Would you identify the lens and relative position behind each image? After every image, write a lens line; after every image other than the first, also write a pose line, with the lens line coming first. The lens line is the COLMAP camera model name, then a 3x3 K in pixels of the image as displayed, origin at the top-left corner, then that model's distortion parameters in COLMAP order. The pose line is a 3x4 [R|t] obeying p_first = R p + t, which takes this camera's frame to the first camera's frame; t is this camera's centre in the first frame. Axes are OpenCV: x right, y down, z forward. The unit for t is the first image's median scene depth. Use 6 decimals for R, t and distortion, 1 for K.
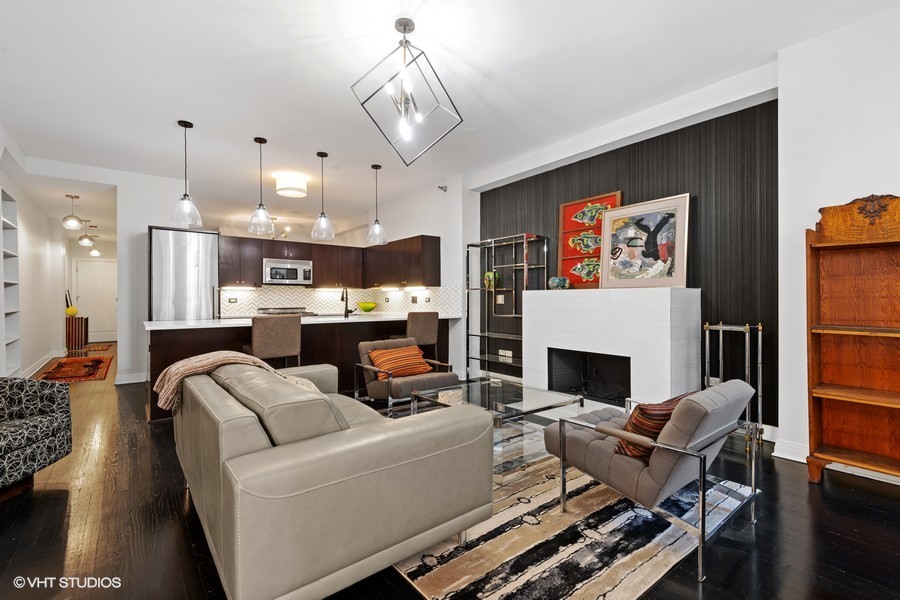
lens RADIAL K [[403.7, 0, 451.7], [0, 403.7, 296.8], [0, 0, 1]] dist [-0.000589, -0.000057]
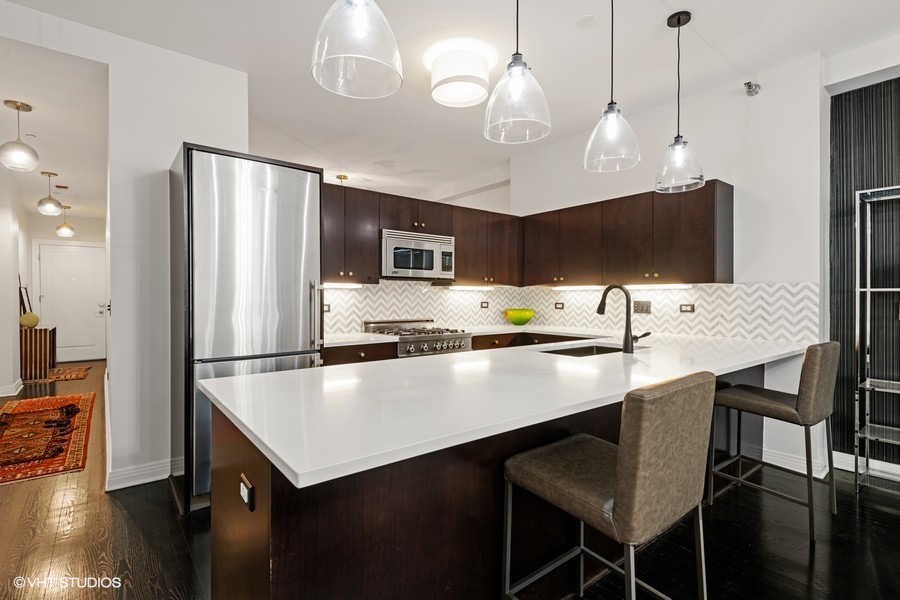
lens RADIAL K [[440.5, 0, 452.4], [0, 440.5, 298.9], [0, 0, 1]] dist [0.009585, -0.001008]
pose [[0.999954, 0.003587, -0.008909, -0.345893], [-0.003502, 0.999948, 0.009568, -0.008882], [0.008943, -0.009537, 0.999915, 0.395655]]
